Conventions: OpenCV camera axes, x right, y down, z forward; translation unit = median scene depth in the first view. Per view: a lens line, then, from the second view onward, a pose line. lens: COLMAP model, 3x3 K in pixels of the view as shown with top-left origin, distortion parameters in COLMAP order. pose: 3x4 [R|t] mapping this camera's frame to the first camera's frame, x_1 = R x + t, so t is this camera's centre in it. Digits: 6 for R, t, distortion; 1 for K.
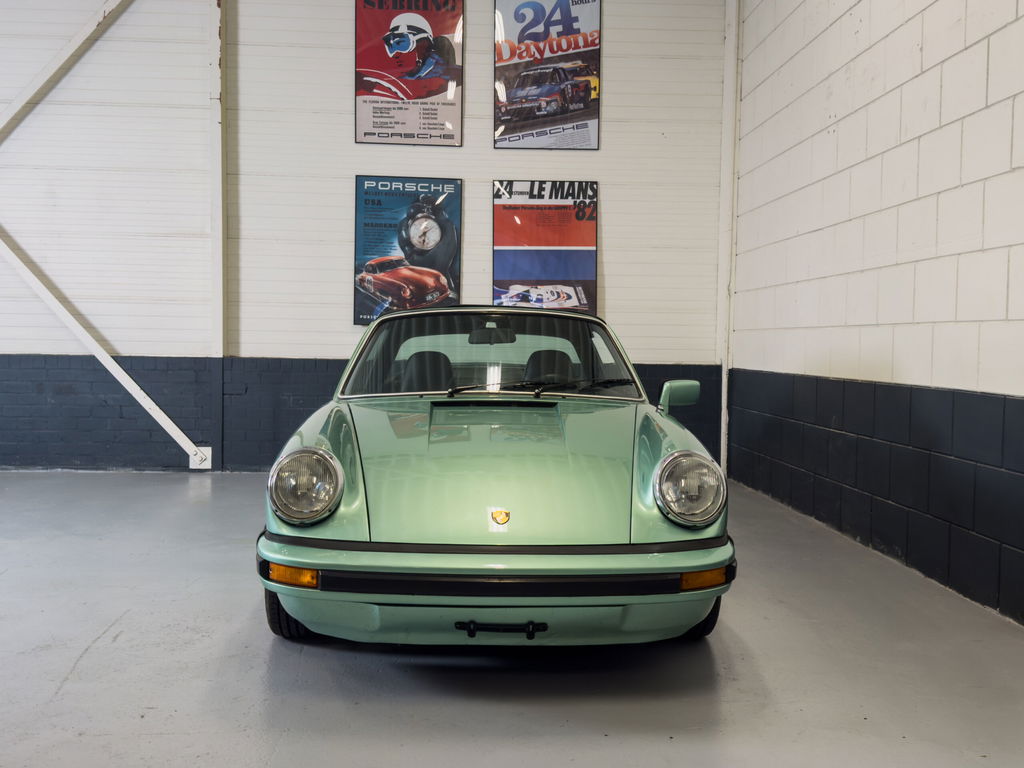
lens RADIAL K [[1054.5, 0, 511.8], [0, 1054.5, 395.1], [0, 0, 1]] dist [0.144581, -0.007439]
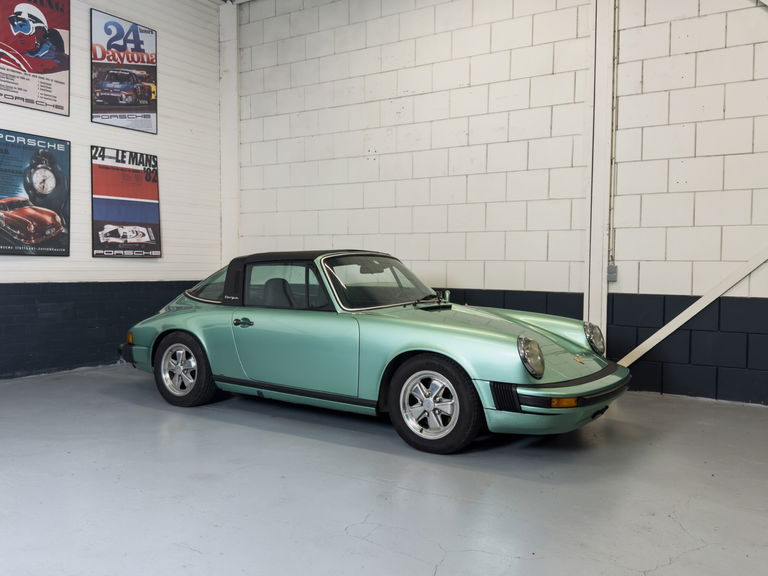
lens RADIAL K [[682.6, 0, 384.0], [0, 682.6, 288.0], [0, 0, 1]] dist [0.108853, -0.175991]
pose [[0.585330, -0.035395, 0.810022, -0.513981], [0.039148, 0.999115, 0.015370, -0.023598], [-0.809849, 0.022714, 0.586198, 0.201549]]
